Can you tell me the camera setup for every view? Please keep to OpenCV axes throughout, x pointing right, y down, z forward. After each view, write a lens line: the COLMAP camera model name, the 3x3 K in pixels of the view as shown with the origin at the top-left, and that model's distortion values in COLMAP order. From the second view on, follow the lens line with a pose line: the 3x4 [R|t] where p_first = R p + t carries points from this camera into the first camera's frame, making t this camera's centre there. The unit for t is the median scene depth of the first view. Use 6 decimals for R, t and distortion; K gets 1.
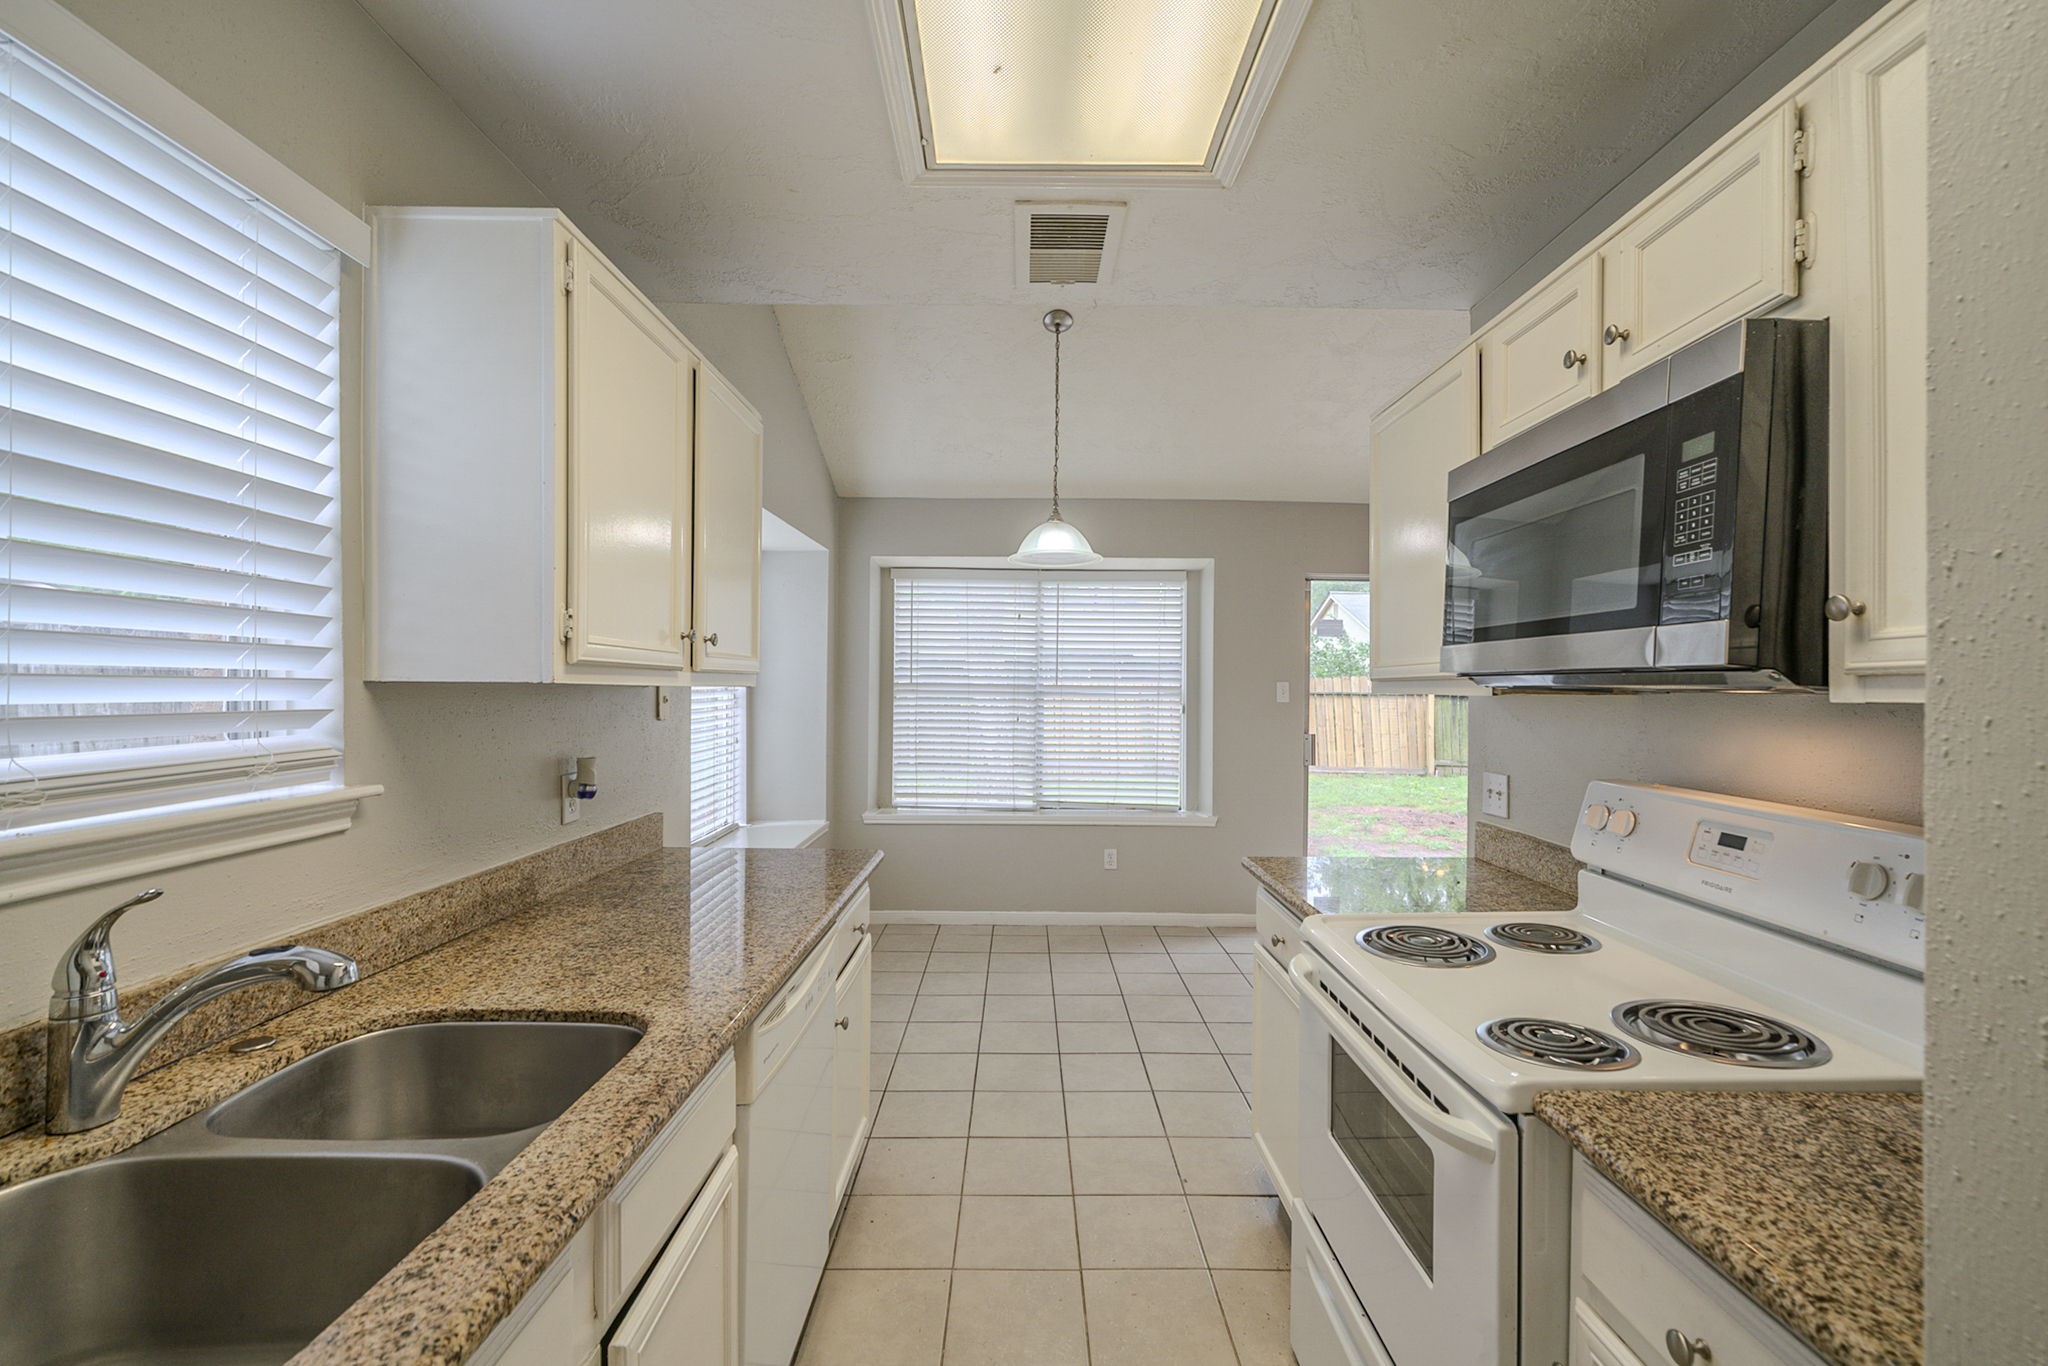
lens RADIAL K [[868.6, 0, 1029.0], [0, 868.6, 688.8], [0, 0, 1]] dist [-0.000147, -0.000022]
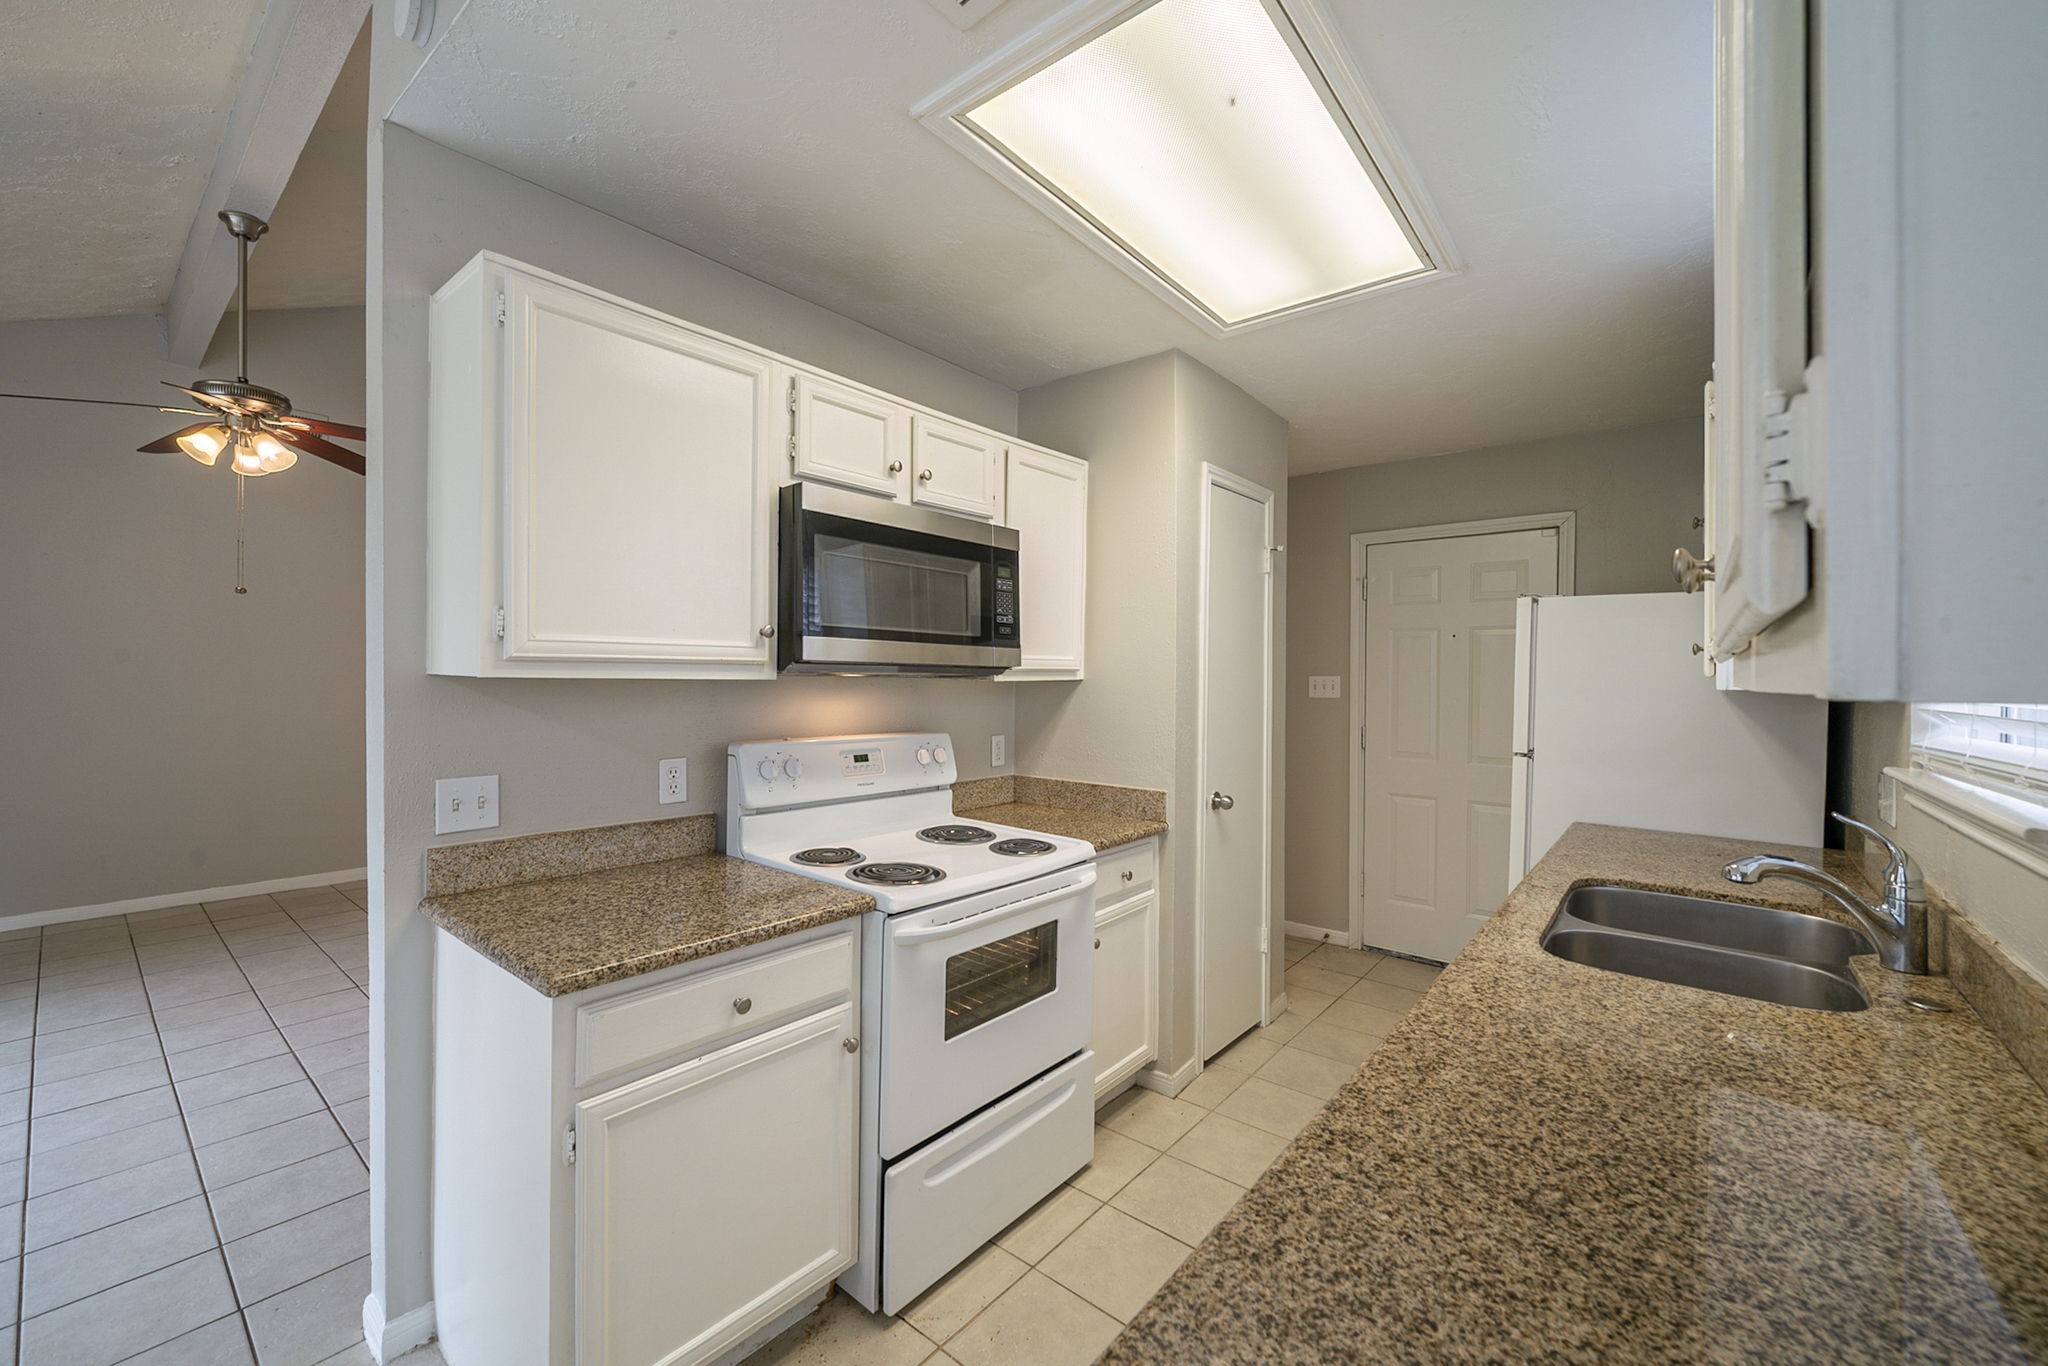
lens RADIAL K [[812.6, 0, 1015.4], [0, 812.6, 681.3], [0, 0, 1]] dist [-0.000073, 0.000007]
pose [[-0.759458, -0.020053, 0.650247, -0.527375], [-0.017029, 0.999795, 0.010945, -0.008835], [-0.650333, -0.002761, -0.759644, 2.065751]]
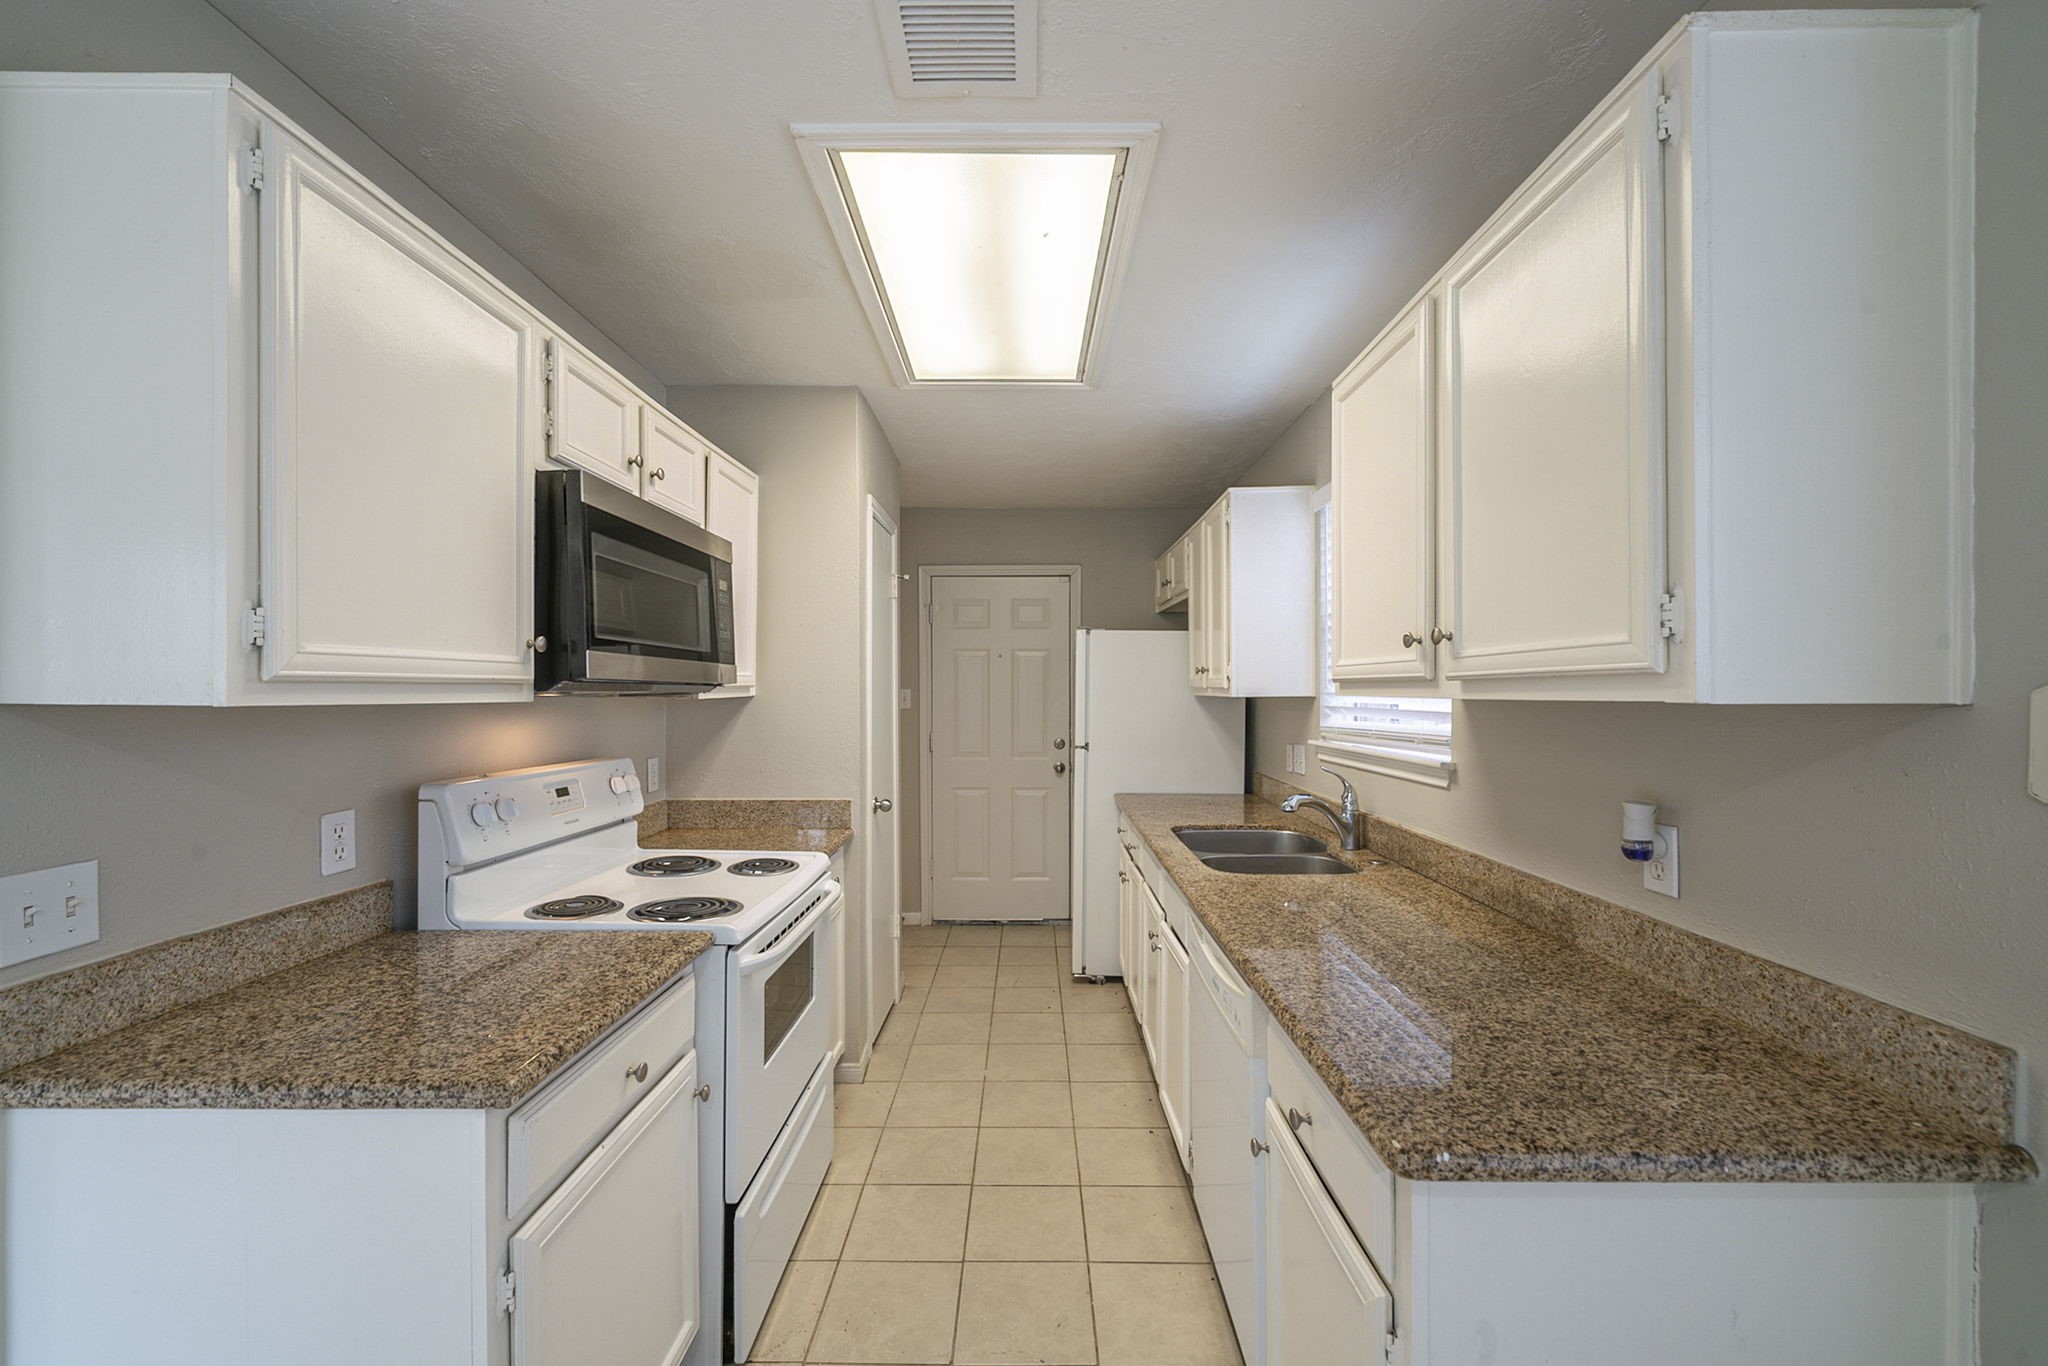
lens RADIAL K [[813.7, 0, 1023.6], [0, 813.7, 696.5], [0, 0, 1]] dist [-0.000090, -0.000211]
pose [[-0.999818, -0.007765, 0.017437, -0.031180], [-0.007658, 0.999951, 0.006241, -0.009517], [-0.017484, 0.006106, -0.999828, 2.414839]]
